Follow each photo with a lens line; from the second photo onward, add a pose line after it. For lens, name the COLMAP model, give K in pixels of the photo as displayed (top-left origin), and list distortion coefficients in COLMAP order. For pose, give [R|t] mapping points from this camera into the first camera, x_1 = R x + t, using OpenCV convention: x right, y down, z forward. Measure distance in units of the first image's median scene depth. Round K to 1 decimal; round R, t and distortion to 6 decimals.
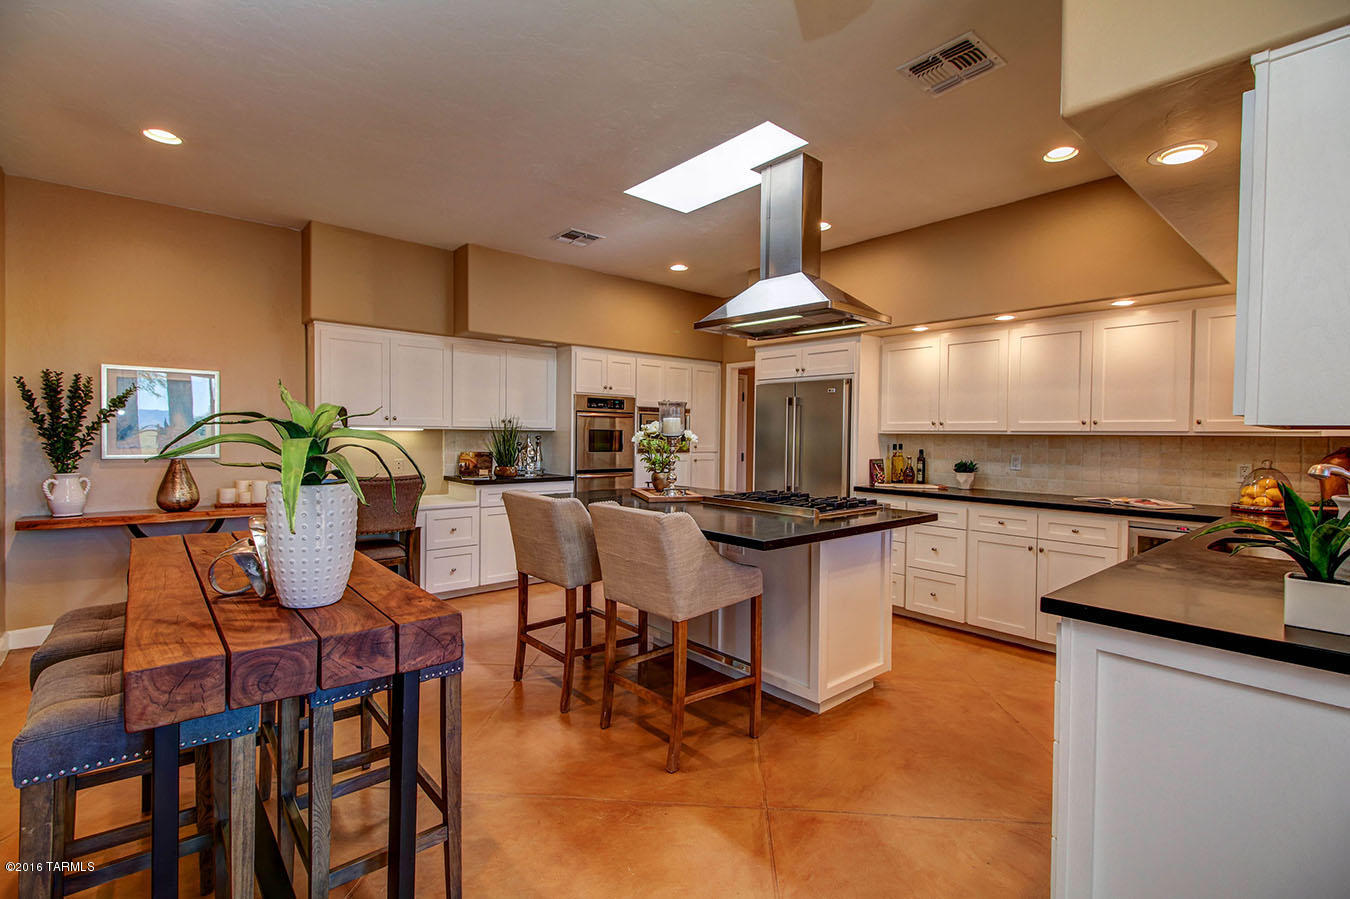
lens RADIAL K [[612.4, 0, 675.0], [0, 612.4, 449.5], [0, 0, 1]] dist [0.019993, -0.000233]
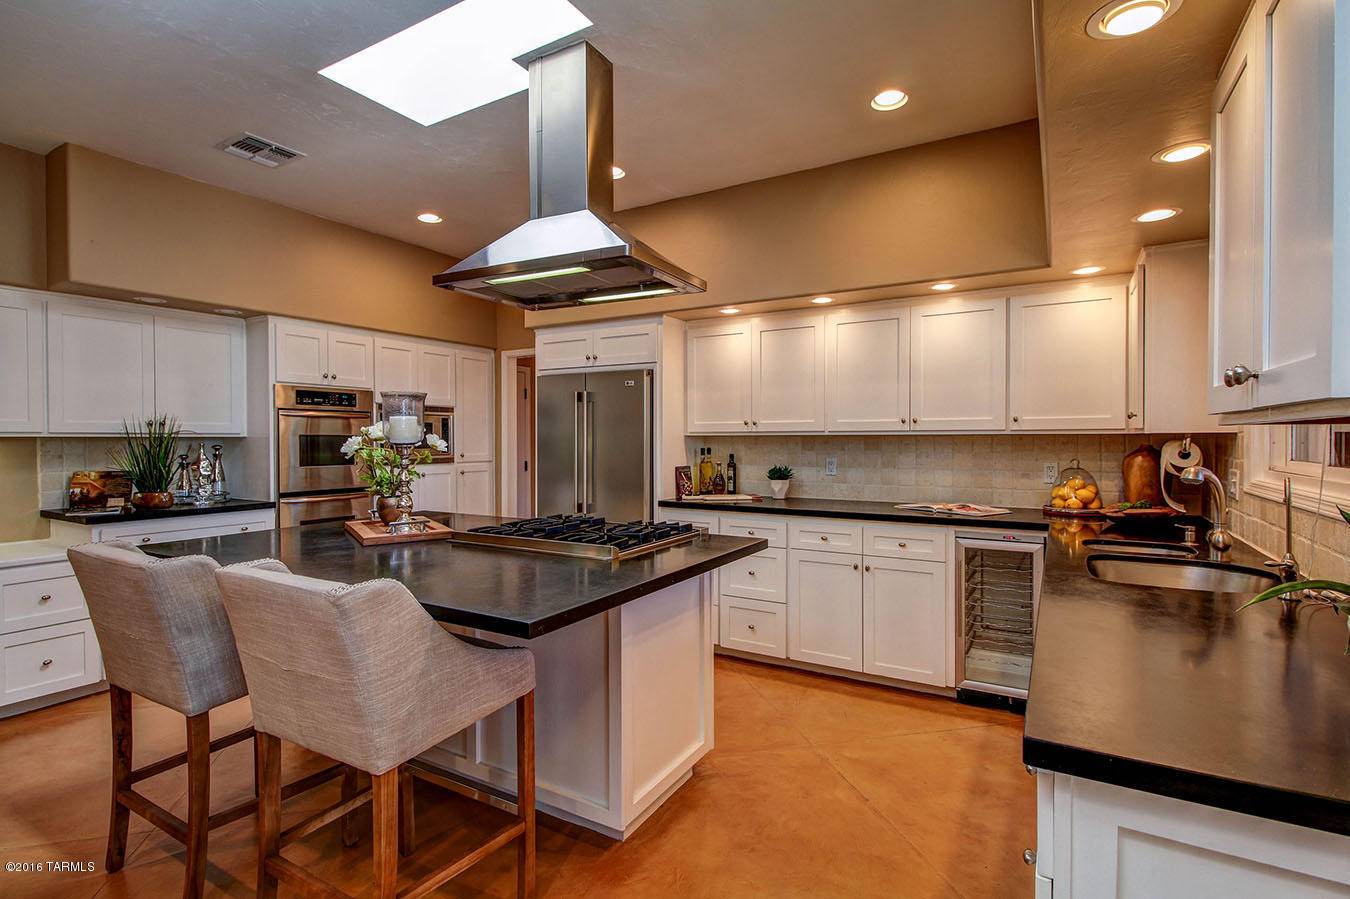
lens RADIAL K [[641.6, 0, 647.1], [0, 641.6, 445.4], [0, 0, 1]] dist [0.020996, -0.000022]
pose [[0.960681, -0.015836, 0.277202, 0.046743], [0.019427, 0.999759, -0.010211, -0.005962], [-0.276974, 0.015194, 0.960757, 0.205189]]
